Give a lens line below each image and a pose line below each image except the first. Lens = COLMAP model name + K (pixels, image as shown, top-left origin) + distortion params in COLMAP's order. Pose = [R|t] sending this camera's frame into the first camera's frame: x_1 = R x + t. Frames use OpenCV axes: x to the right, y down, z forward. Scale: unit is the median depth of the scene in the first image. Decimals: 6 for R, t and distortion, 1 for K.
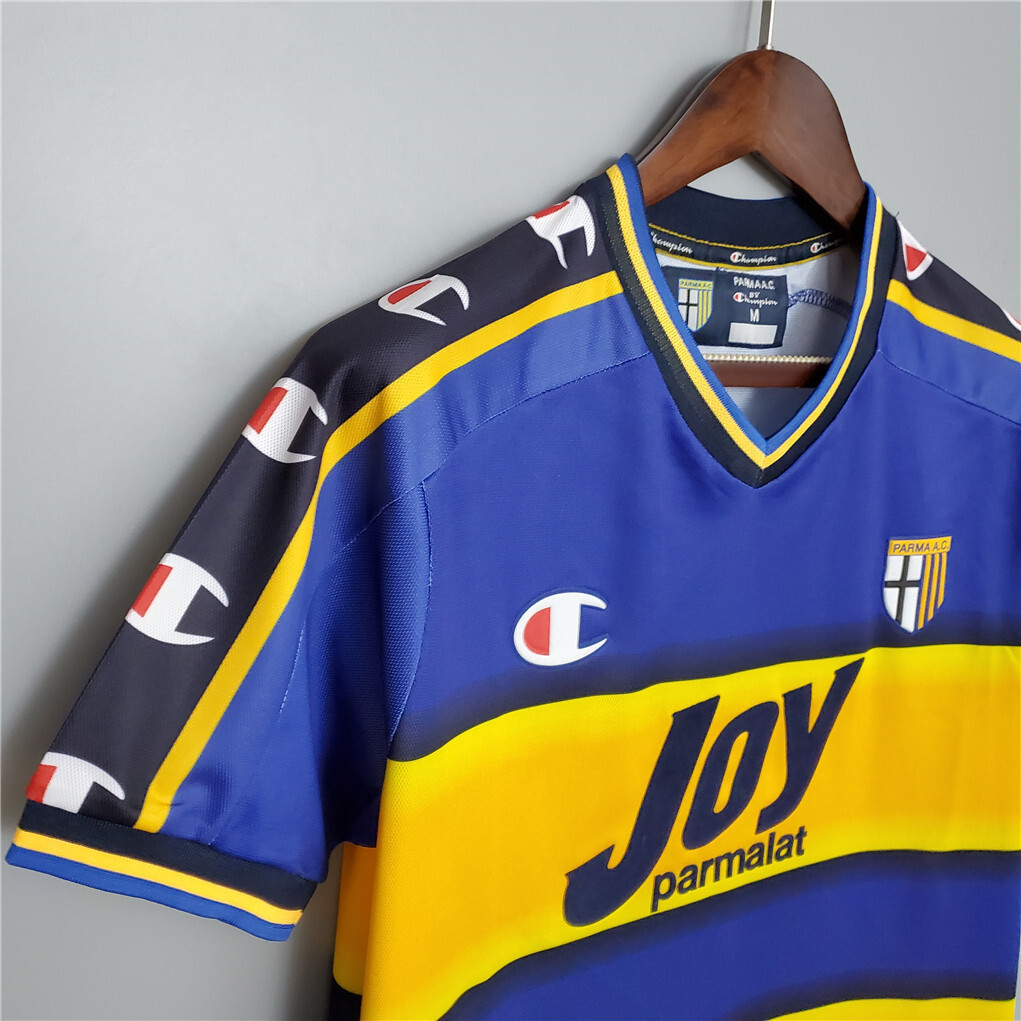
lens RADIAL K [[1097.5, 0, 510.5], [0, 1097.5, 510.5], [0, 0, 1]] dist [0.197153, -0.593017]
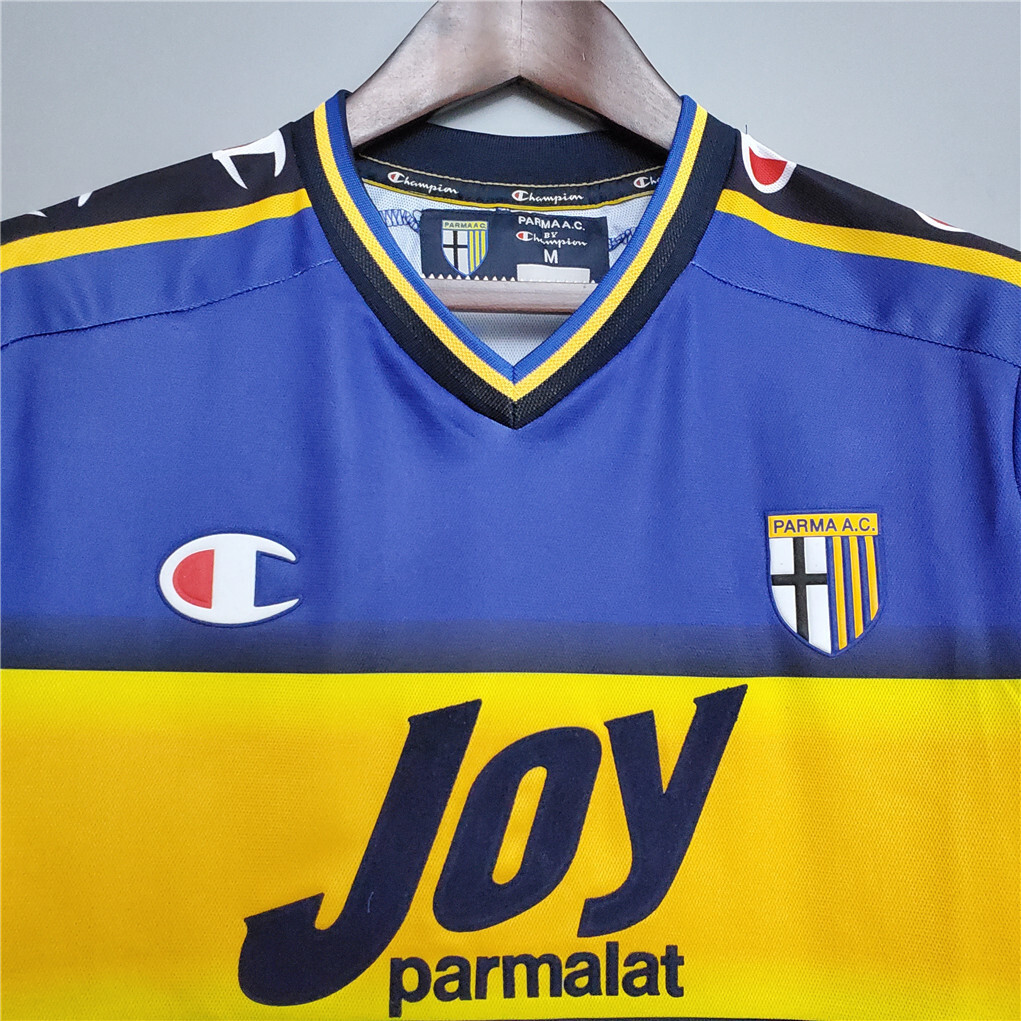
lens RADIAL K [[1097.5, 0, 510.5], [0, 1097.5, 510.5], [0, 0, 1]] dist [0.197153, -0.593017]
pose [[0.884423, -0.107416, -0.454156, 0.546582], [-0.059636, 0.939160, -0.338263, 0.290918], [0.462860, 0.326252, 0.824209, 0.343137]]
